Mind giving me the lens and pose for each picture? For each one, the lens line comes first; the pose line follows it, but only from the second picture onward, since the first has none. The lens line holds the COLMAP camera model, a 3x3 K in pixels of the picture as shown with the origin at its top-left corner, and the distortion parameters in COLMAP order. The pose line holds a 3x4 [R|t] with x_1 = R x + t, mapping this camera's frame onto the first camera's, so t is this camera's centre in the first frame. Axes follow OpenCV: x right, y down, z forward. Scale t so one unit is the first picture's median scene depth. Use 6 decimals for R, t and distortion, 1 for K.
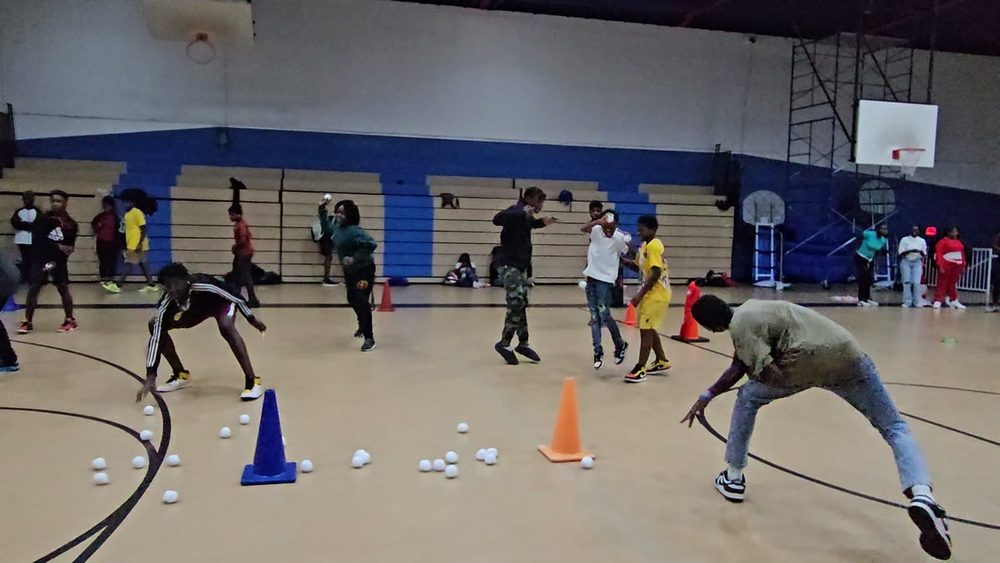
lens RADIAL K [[724.0, 0, 477.6], [0, 724.0, 278.5], [0, 0, 1]] dist [-0.002602, 0.002171]
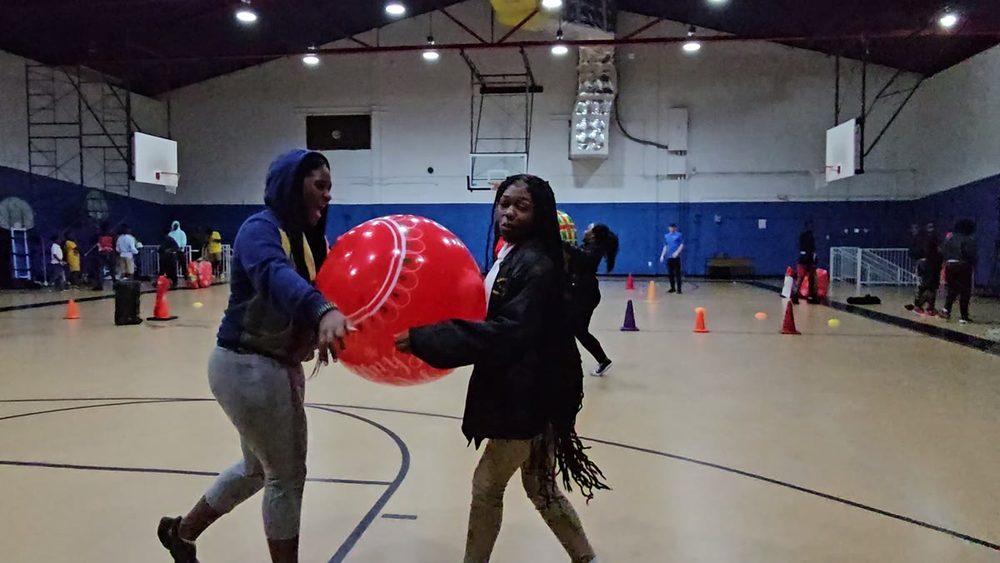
lens RADIAL K [[724.0, 0, 477.6], [0, 724.0, 278.5], [0, 0, 1]] dist [-0.002602, 0.002171]
pose [[0.367719, -0.072657, 0.927094, -0.350892], [0.073527, 0.996094, 0.048901, -0.005070], [-0.927026, 0.050185, 0.371625, -0.017993]]
